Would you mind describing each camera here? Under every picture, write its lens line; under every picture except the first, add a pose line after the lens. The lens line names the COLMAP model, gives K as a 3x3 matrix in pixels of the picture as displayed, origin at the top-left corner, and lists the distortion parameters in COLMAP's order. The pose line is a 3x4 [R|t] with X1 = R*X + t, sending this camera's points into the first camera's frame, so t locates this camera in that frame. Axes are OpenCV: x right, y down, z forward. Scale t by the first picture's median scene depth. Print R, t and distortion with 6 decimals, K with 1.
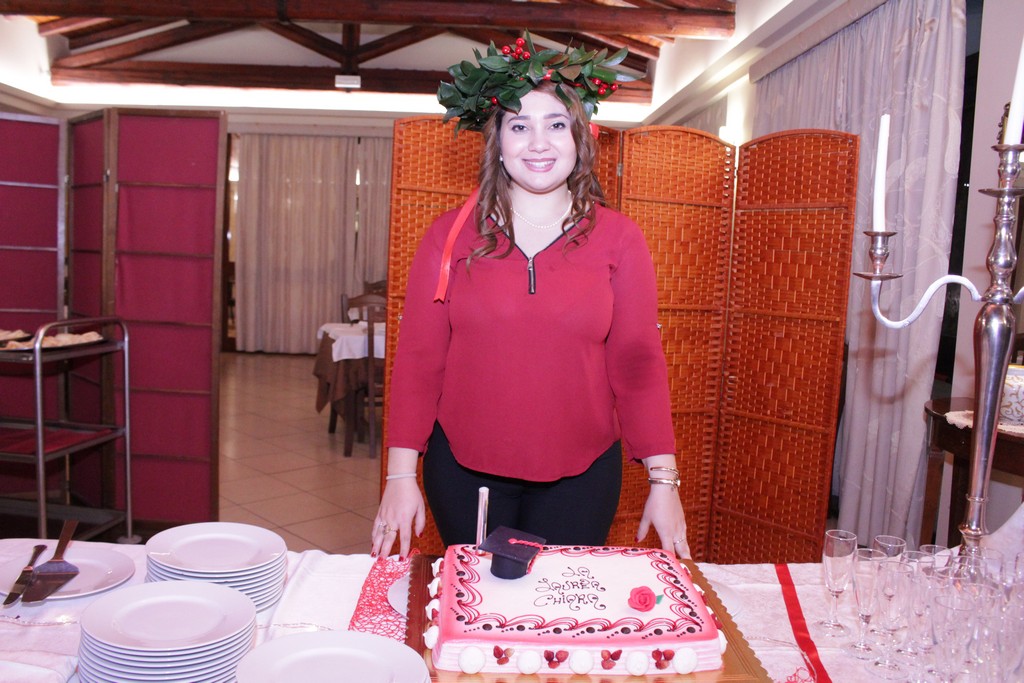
lens RADIAL K [[855.6, 0, 509.1], [0, 855.6, 342.7], [0, 0, 1]] dist [-0.167000, 0.147142]
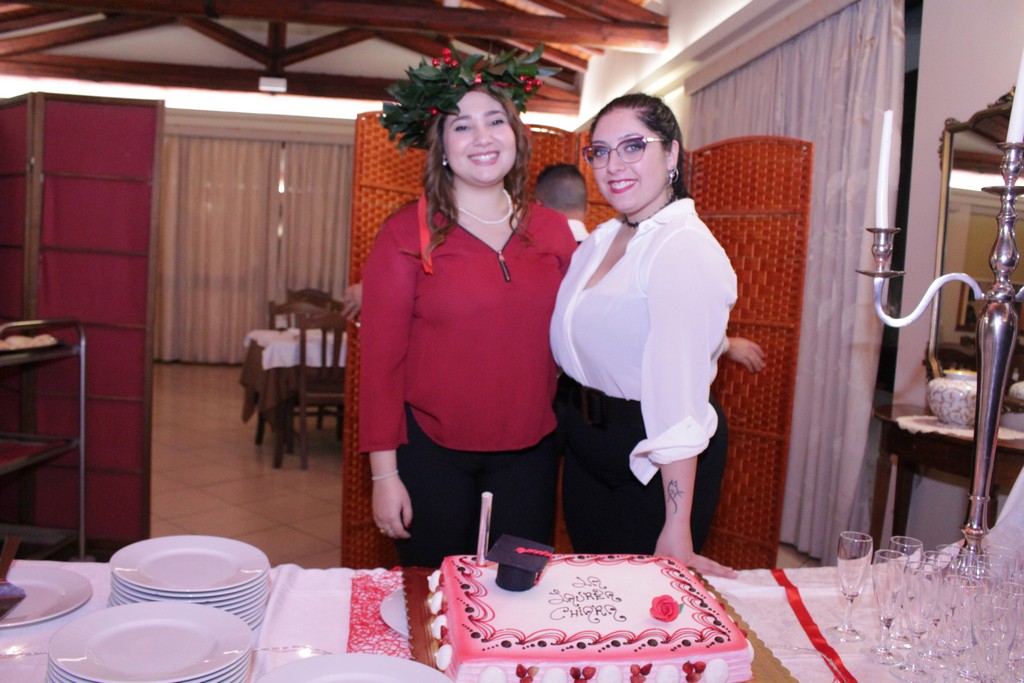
lens RADIAL K [[853.9, 0, 512.0], [0, 853.9, 342.8], [0, 0, 1]] dist [-0.177430, 0.154849]
pose [[0.994145, 0.006118, 0.107879, -0.047673], [-0.004380, 0.999857, -0.016342, 0.010132], [-0.107964, 0.015774, 0.994030, 0.035916]]
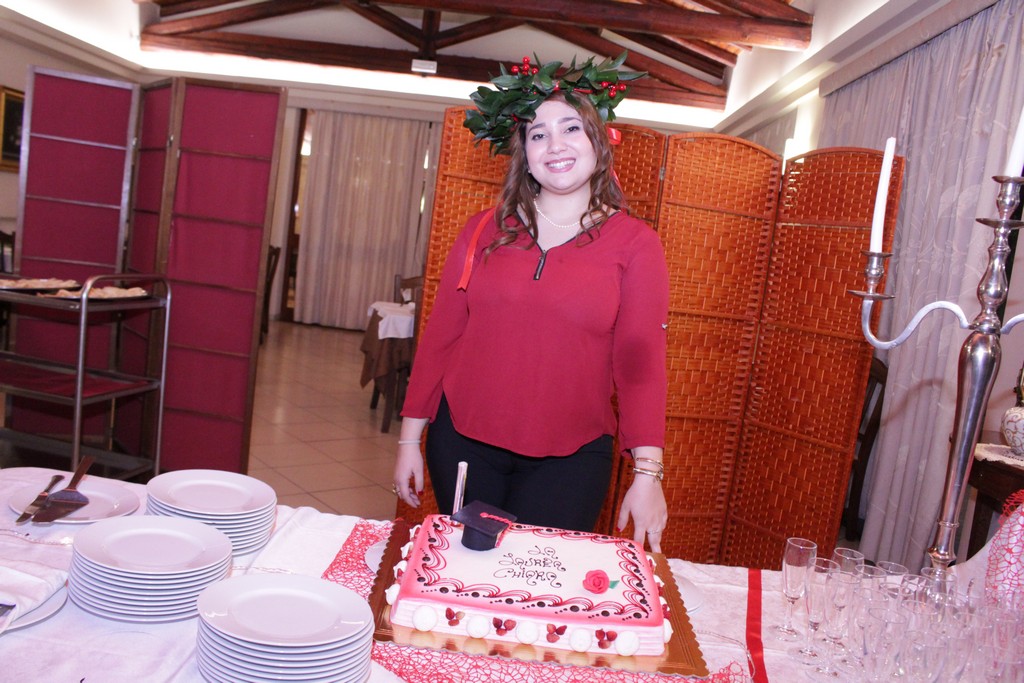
lens RADIAL K [[858.2, 0, 513.3], [0, 858.2, 344.6], [0, 0, 1]] dist [-0.166509, 0.148408]
pose [[0.993446, 0.090186, -0.070232, 0.043087], [-0.089538, 0.995907, 0.012329, 0.002850], [0.071056, -0.005960, 0.997454, -0.024531]]
